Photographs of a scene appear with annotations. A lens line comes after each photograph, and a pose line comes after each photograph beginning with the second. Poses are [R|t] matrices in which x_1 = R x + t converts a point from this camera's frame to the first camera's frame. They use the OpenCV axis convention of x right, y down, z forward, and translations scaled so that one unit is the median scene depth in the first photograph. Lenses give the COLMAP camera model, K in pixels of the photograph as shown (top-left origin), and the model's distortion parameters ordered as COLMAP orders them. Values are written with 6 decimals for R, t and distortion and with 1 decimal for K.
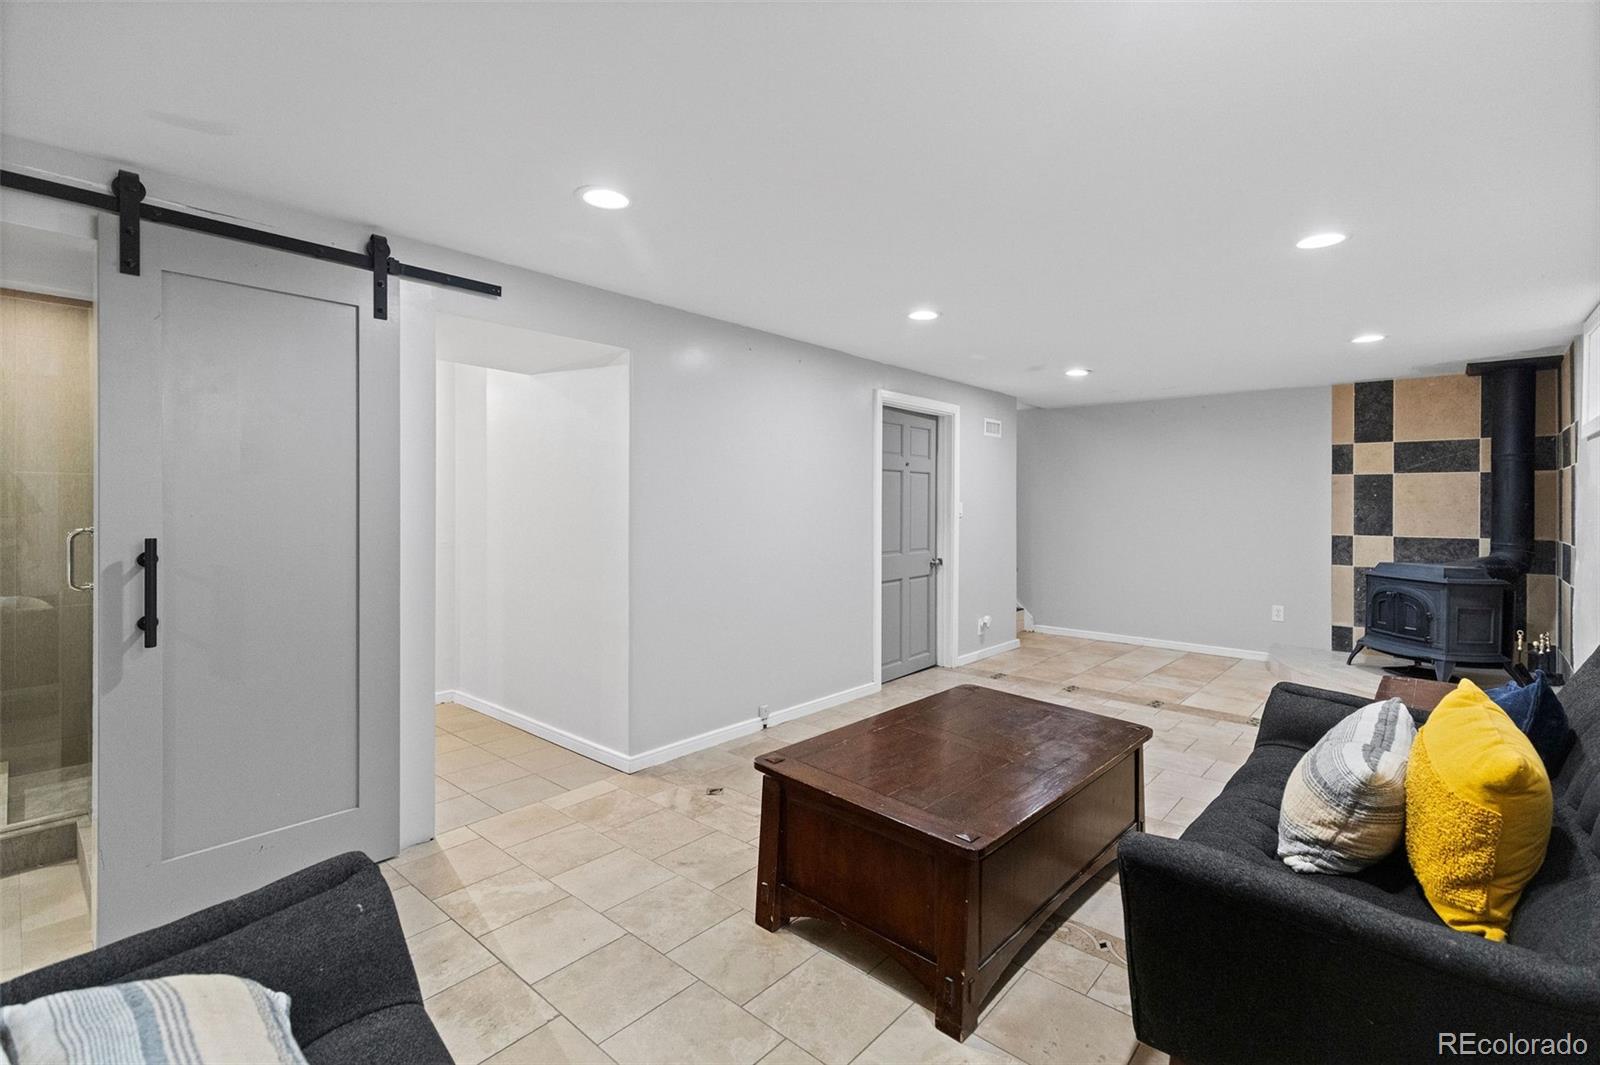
lens RADIAL K [[727.7, 0, 790.3], [0, 727.7, 506.5], [0, 0, 1]] dist [0.004935, 0.000483]
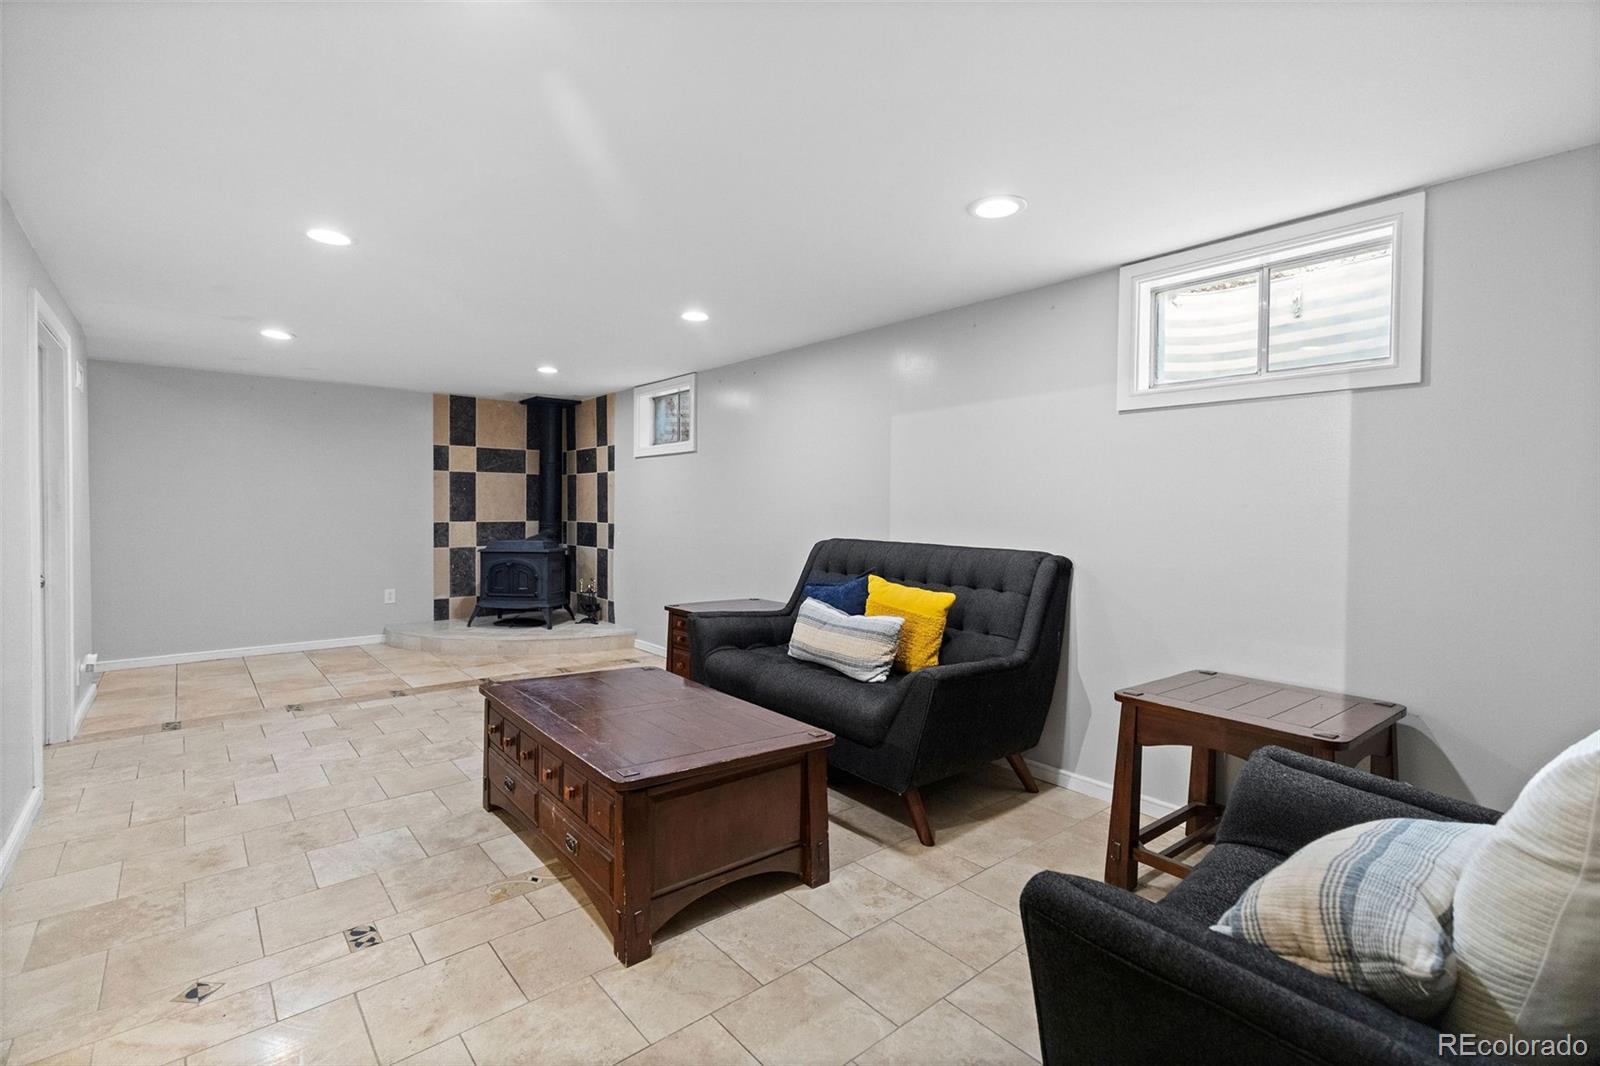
lens RADIAL K [[727.7, 0, 799.8], [0, 727.7, 523.4], [0, 0, 1]] dist [0.004935, 0.000483]
pose [[0.126374, -0.025868, 0.991645, -0.360572], [-0.002213, 0.999650, 0.026359, 0.009554], [-0.991980, -0.005526, 0.126273, 0.288213]]
